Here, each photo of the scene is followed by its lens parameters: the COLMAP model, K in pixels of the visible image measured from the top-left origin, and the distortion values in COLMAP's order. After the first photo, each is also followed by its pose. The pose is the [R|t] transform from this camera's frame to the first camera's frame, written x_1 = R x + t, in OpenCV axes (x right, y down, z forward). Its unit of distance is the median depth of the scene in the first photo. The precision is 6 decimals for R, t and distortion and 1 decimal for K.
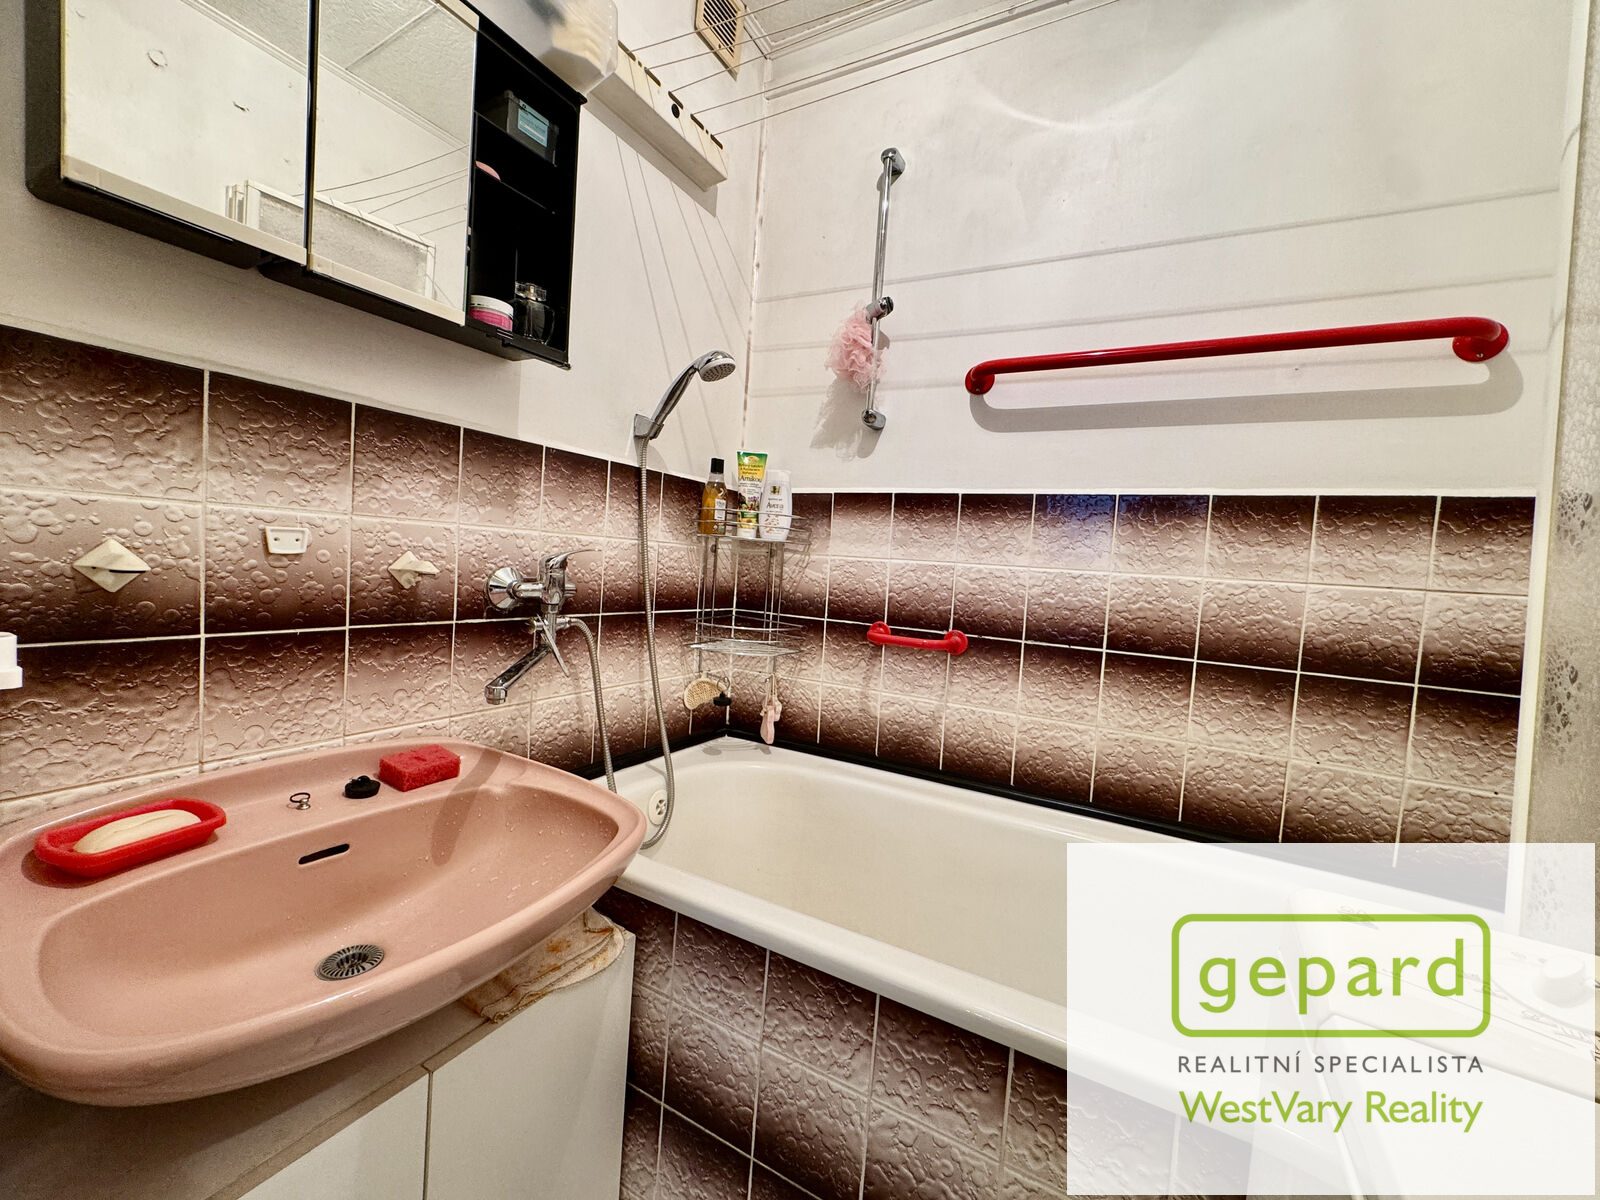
lens RADIAL K [[640.4, 0, 800.4], [0, 640.4, 593.2], [0, 0, 1]] dist [-0.000140, 0.000329]
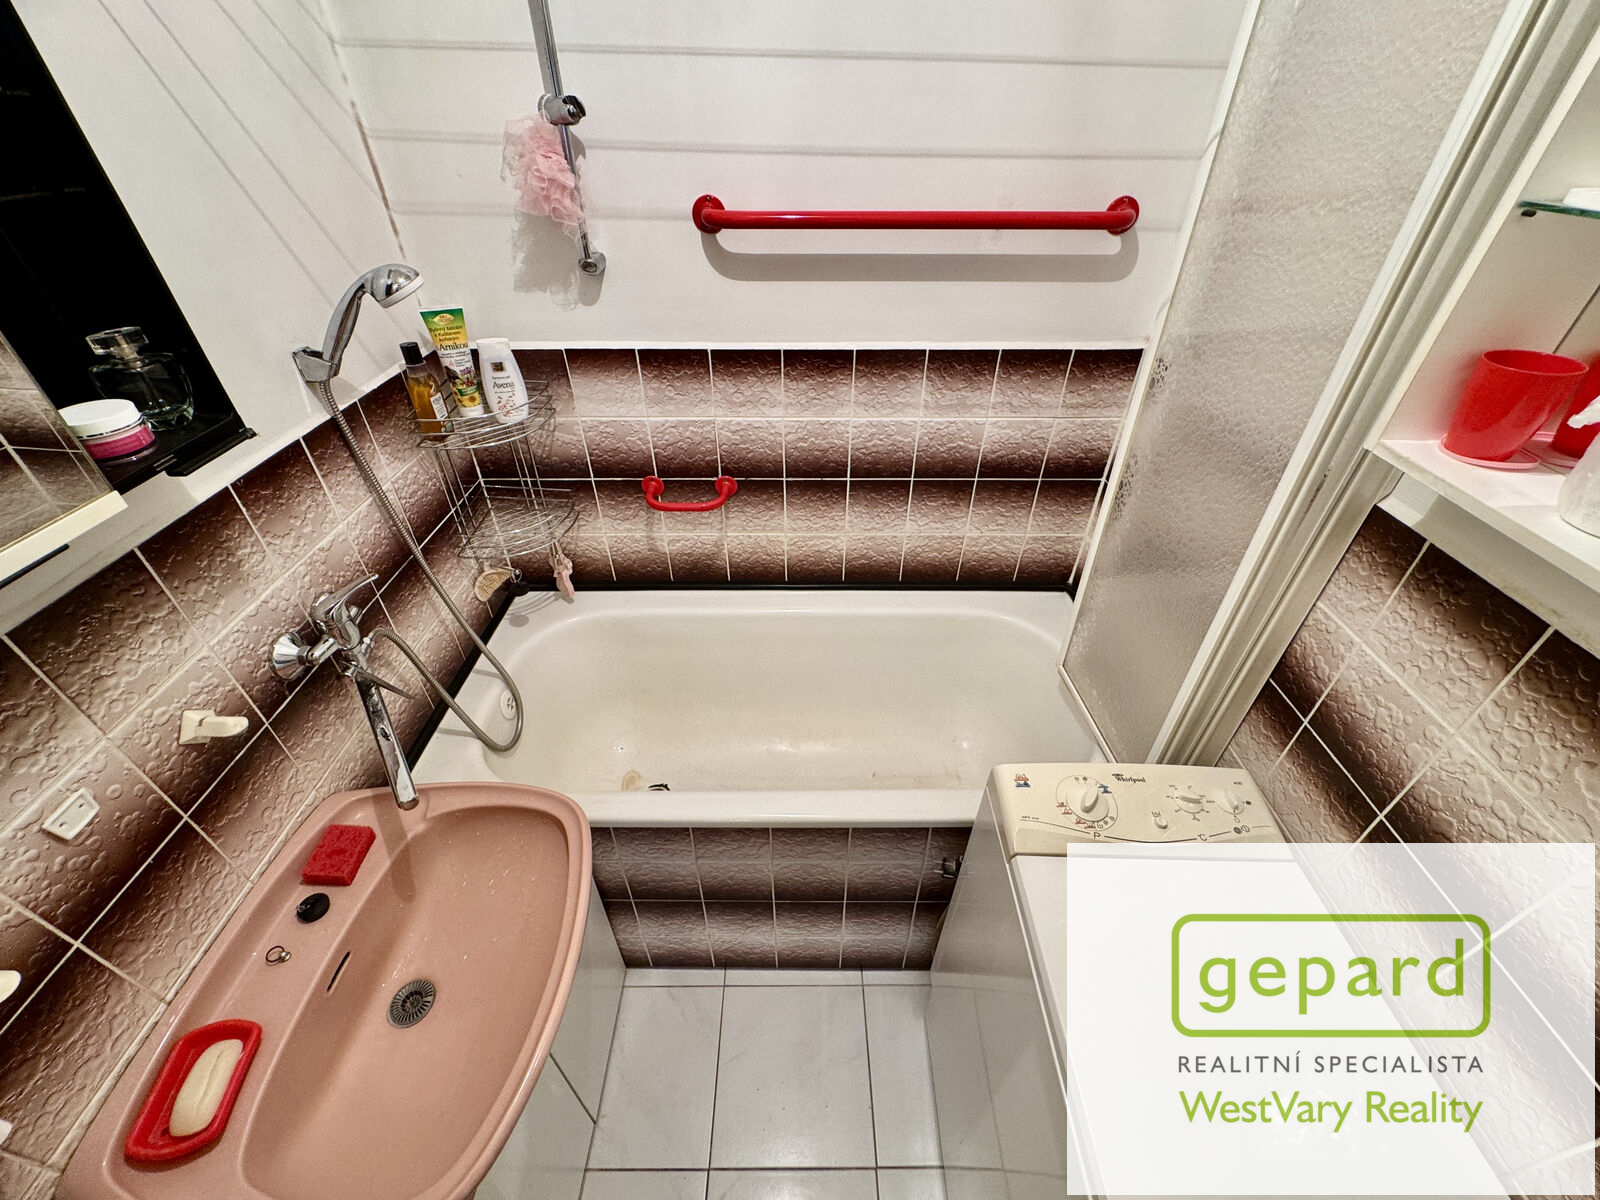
lens RADIAL K [[640.4, 0, 799.3], [0, 640.4, 593.3], [0, 0, 1]] dist [-0.000140, 0.000329]
pose [[0.875445, -0.343617, 0.339887, -0.095549], [0.082204, 0.798851, 0.595886, -0.466823], [-0.476275, -0.493725, 0.727597, 0.048870]]
